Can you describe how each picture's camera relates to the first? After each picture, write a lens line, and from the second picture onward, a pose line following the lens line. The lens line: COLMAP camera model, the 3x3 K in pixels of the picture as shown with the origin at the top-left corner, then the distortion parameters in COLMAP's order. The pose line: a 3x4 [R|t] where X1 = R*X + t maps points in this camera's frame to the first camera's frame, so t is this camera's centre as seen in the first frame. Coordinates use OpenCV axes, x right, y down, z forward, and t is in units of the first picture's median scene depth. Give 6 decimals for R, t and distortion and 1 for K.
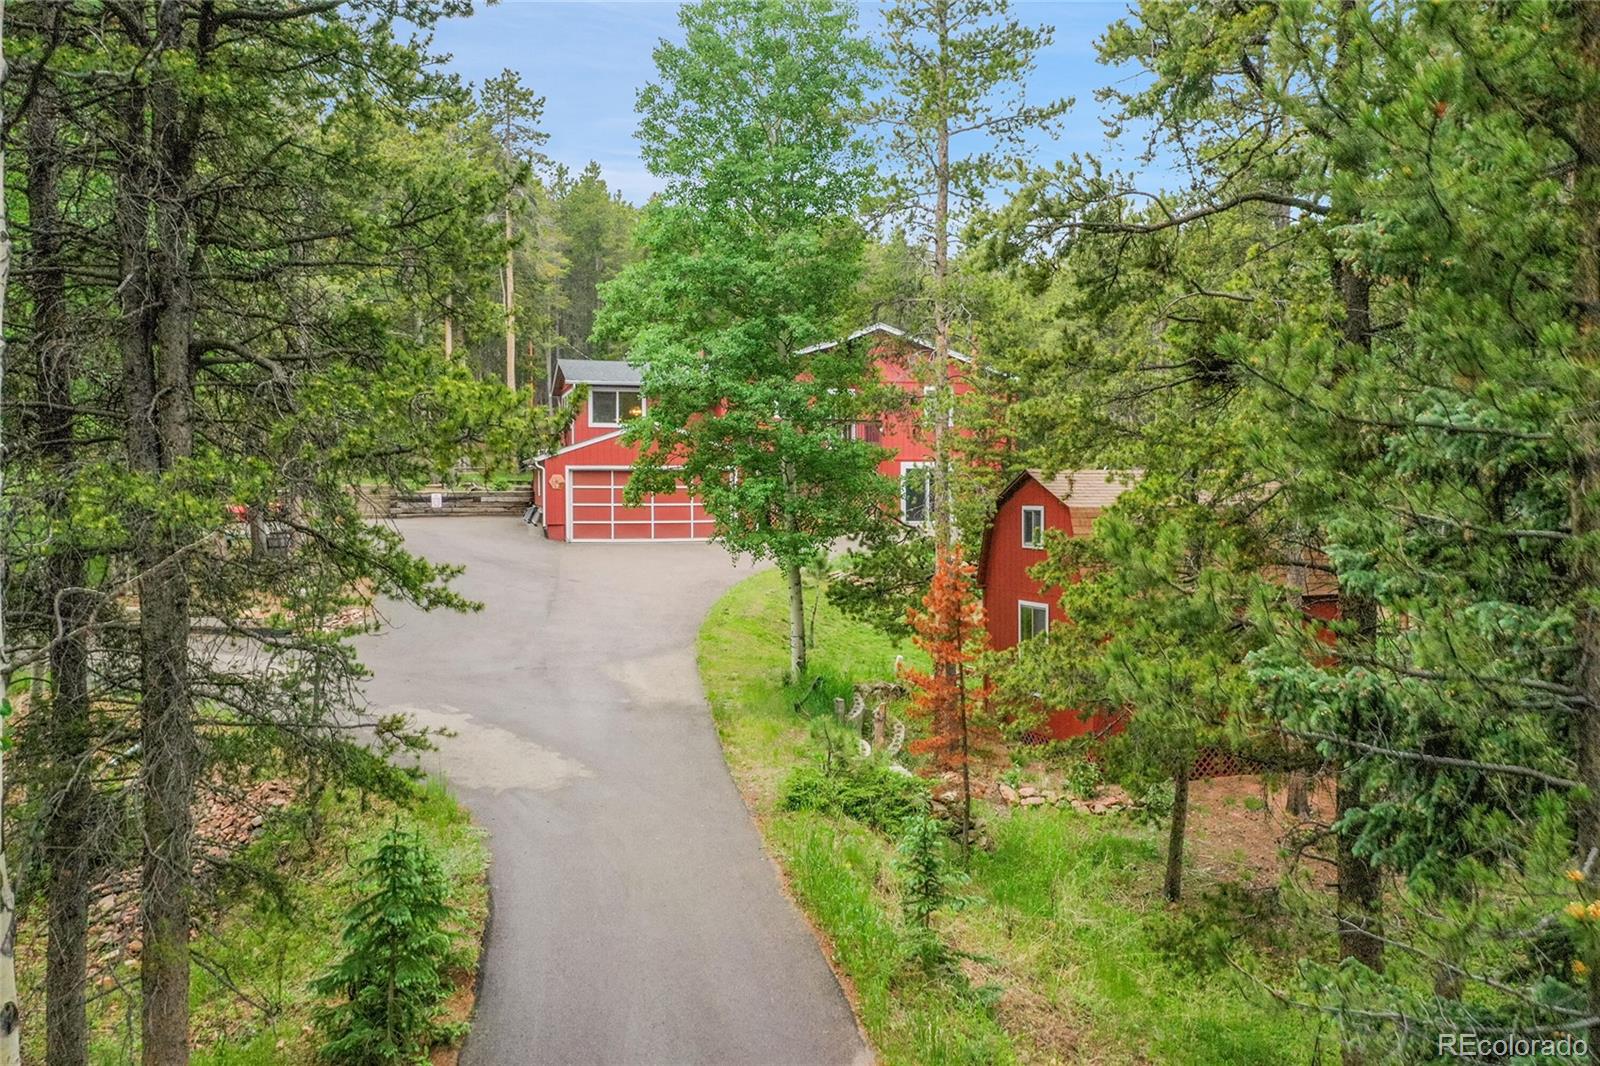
lens RADIAL K [[1309.1, 0, 800.0], [0, 1309.1, 533.0], [0, 0, 1]] dist [0.007364, 0.001400]
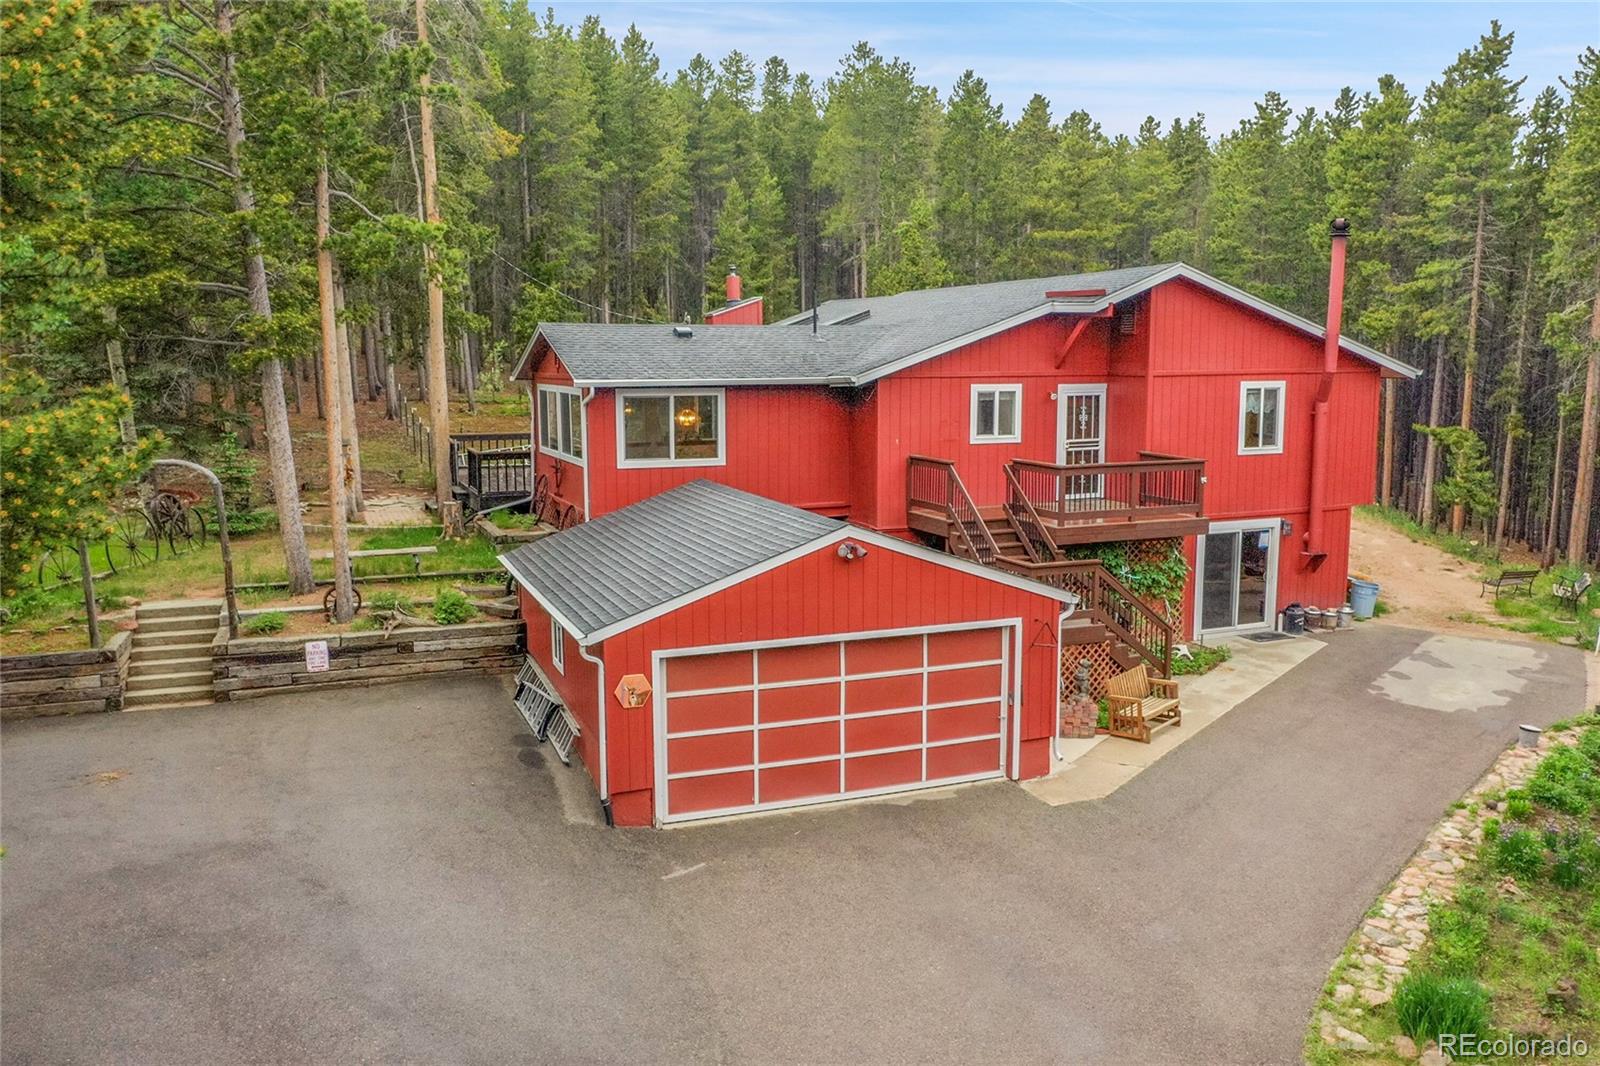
lens RADIAL K [[1309.1, 0, 800.0], [0, 1309.1, 533.0], [0, 0, 1]] dist [0.007364, 0.001400]
pose [[0.992948, -0.025598, 0.115753, -0.159655], [0.011115, 0.992211, 0.124069, -0.124330], [-0.118028, -0.121908, 0.985499, 0.525201]]
